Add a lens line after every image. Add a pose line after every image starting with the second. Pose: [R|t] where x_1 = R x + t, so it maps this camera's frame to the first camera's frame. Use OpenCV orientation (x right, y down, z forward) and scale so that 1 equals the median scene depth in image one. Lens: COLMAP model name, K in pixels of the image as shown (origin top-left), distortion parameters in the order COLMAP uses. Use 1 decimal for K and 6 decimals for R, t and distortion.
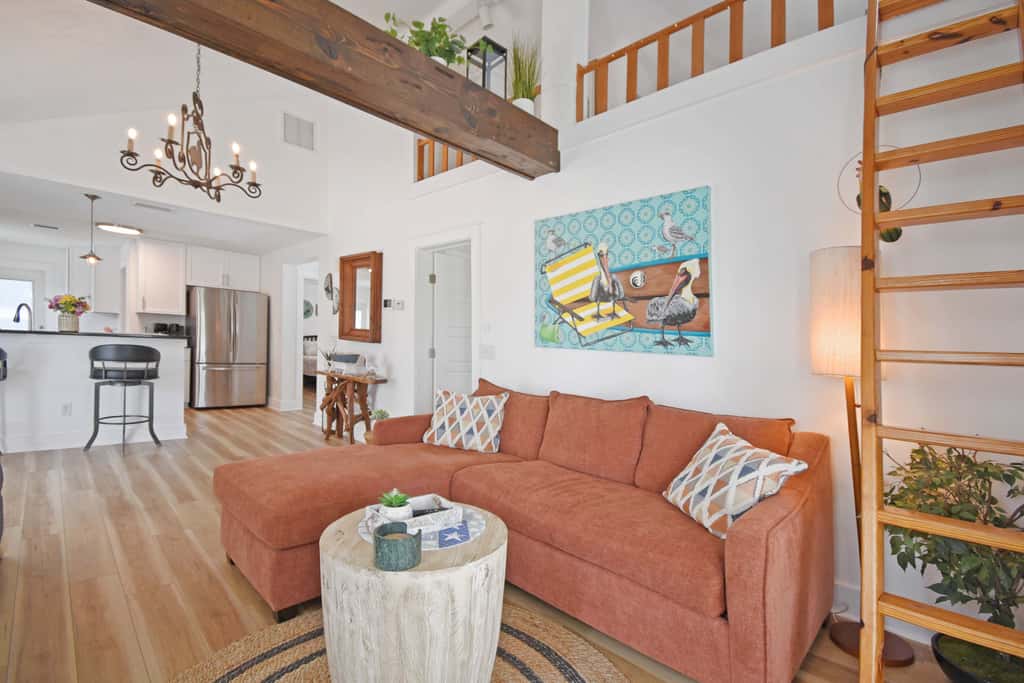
lens RADIAL K [[456.3, 0, 512.0], [0, 456.3, 341.5], [0, 0, 1]] dist [0.003043, -0.015895]
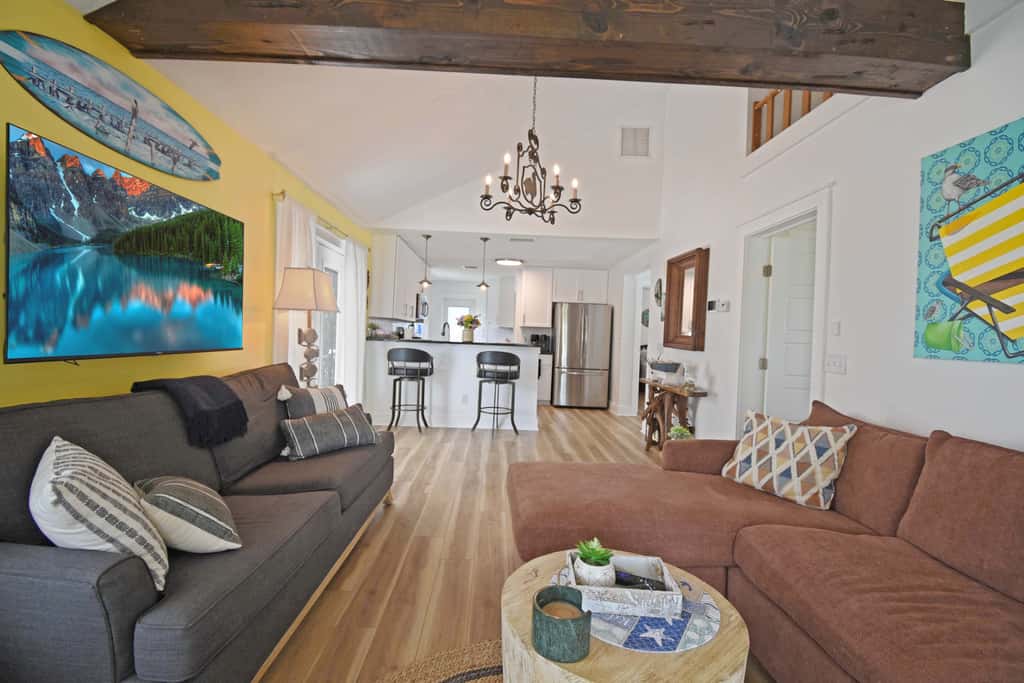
lens RADIAL K [[450.5, 0, 518.1], [0, 450.5, 363.5], [0, 0, 1]] dist [-0.001384, -0.015408]
pose [[0.723073, 0.021792, -0.690428, 0.080827], [-0.000295, 0.999512, 0.031238, 0.000726], [0.690772, -0.022384, 0.722726, 0.173385]]
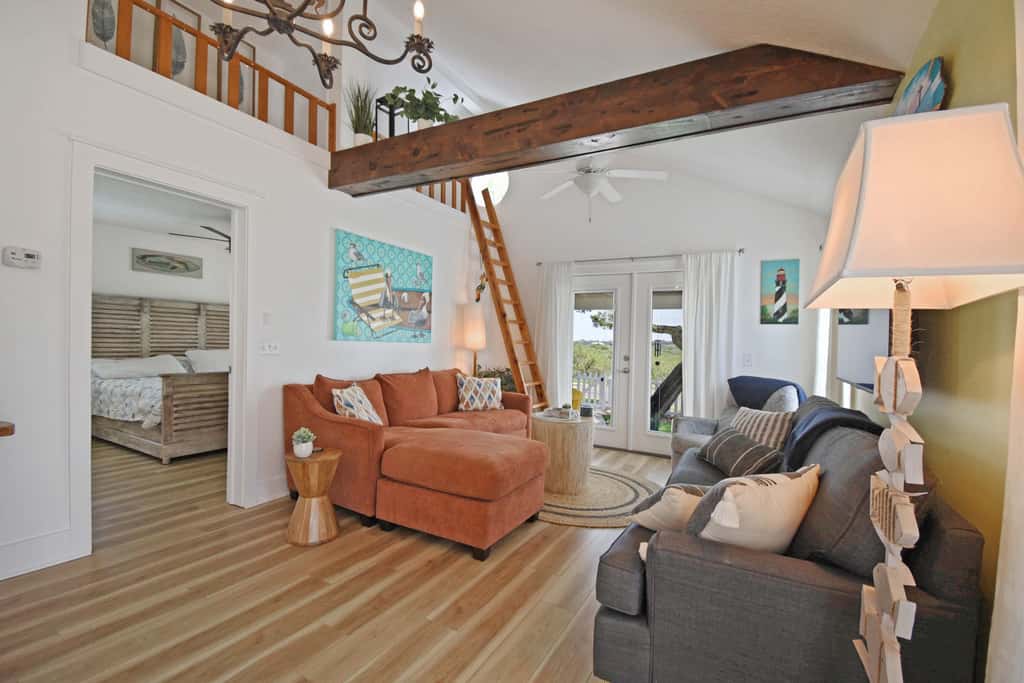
lens RADIAL K [[456.3, 0, 512.0], [0, 456.3, 341.5], [0, 0, 1]] dist [0.003043, -0.015895]
pose [[-0.269721, -0.051862, 0.961541, -1.191796], [-0.050920, 0.997920, 0.039541, -0.053310], [-0.961591, -0.038296, -0.271801, 0.904149]]
